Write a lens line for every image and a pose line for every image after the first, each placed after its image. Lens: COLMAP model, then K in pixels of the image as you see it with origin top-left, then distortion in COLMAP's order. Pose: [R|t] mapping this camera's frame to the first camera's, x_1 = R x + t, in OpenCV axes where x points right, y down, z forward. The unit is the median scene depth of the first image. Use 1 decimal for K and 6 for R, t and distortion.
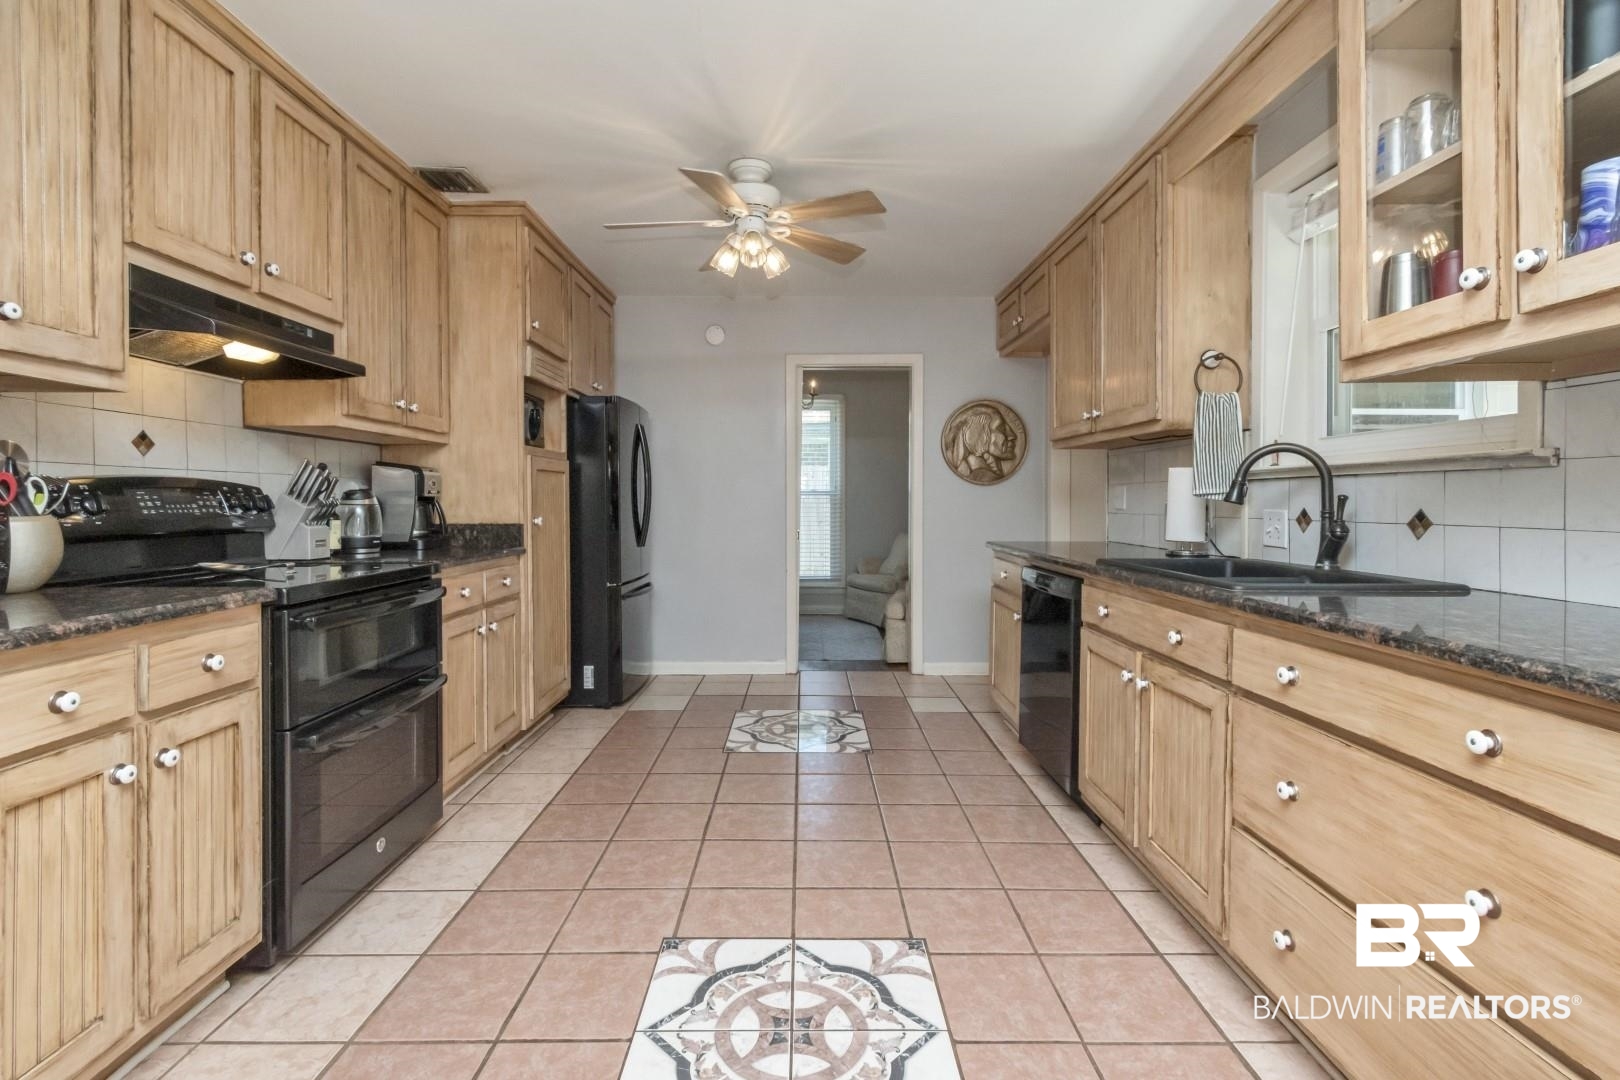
lens RADIAL K [[752.7, 0, 813.1], [0, 752.7, 505.7], [0, 0, 1]] dist [0.002362, -0.001393]
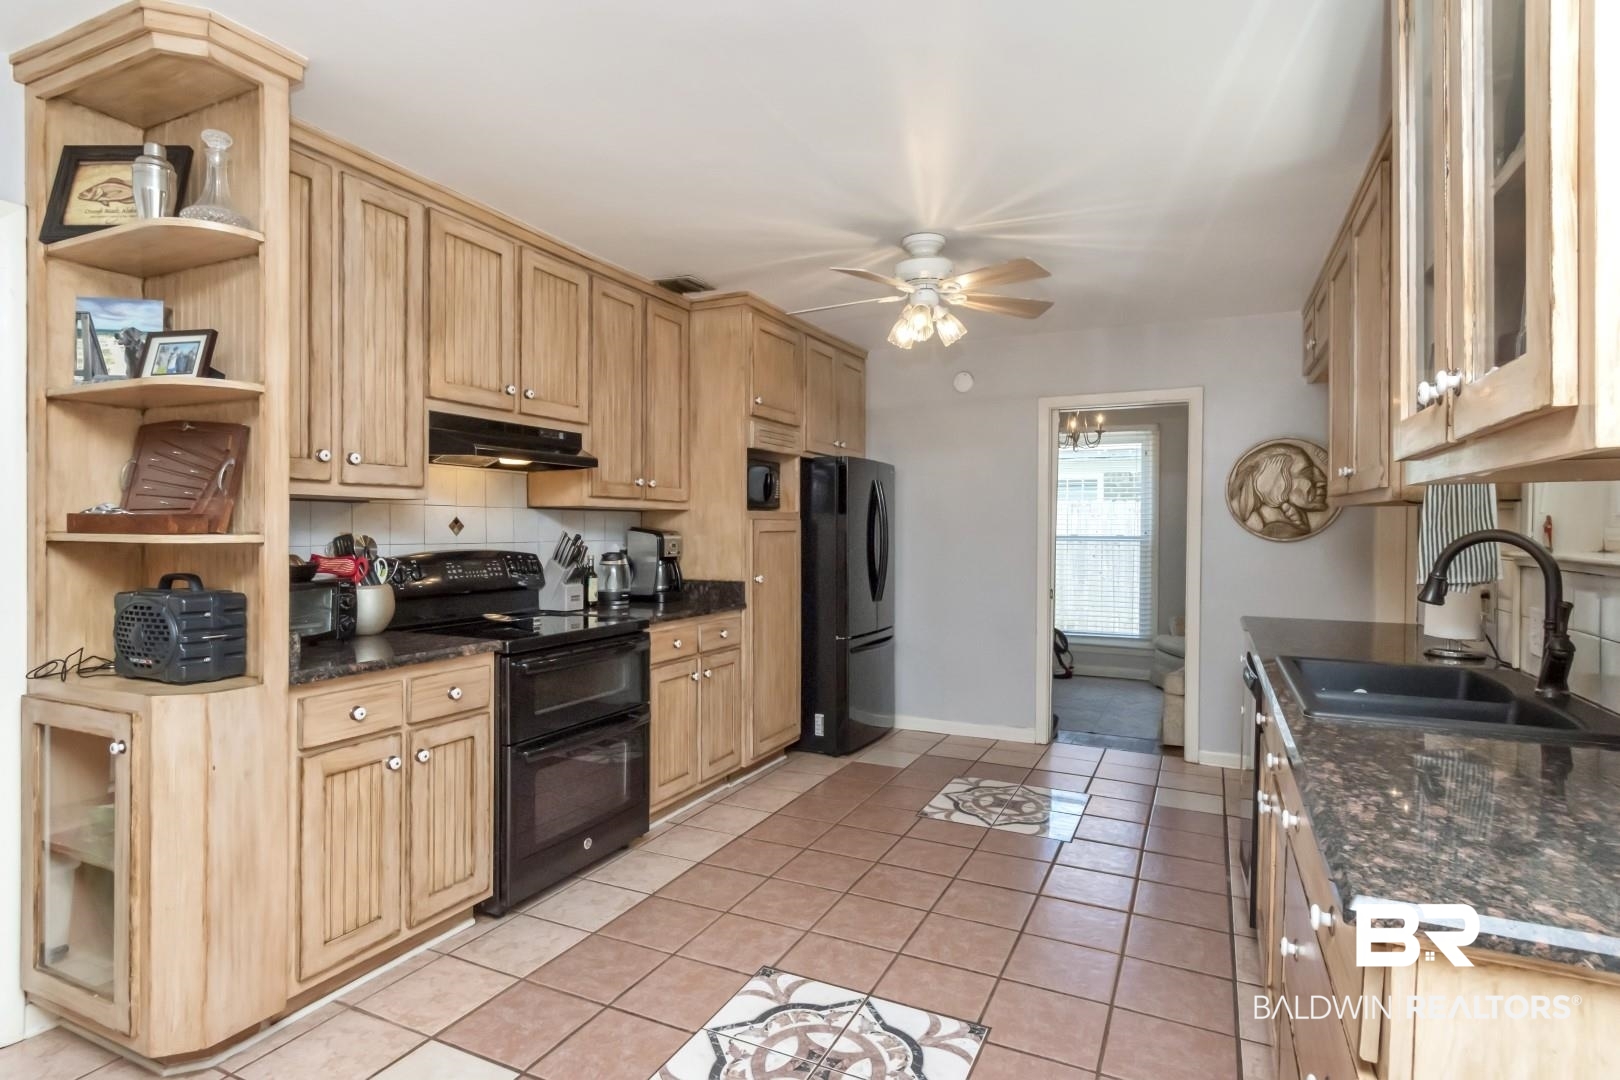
lens RADIAL K [[839.0, 0, 813.7], [0, 839.0, 534.4], [0, 0, 1]] dist [-0.006956, 0.001651]
pose [[0.897921, 0.009882, -0.440045, 0.347049], [-0.008955, 0.999951, 0.004182, -0.071958], [0.440065, 0.000185, 0.897966, -0.089895]]
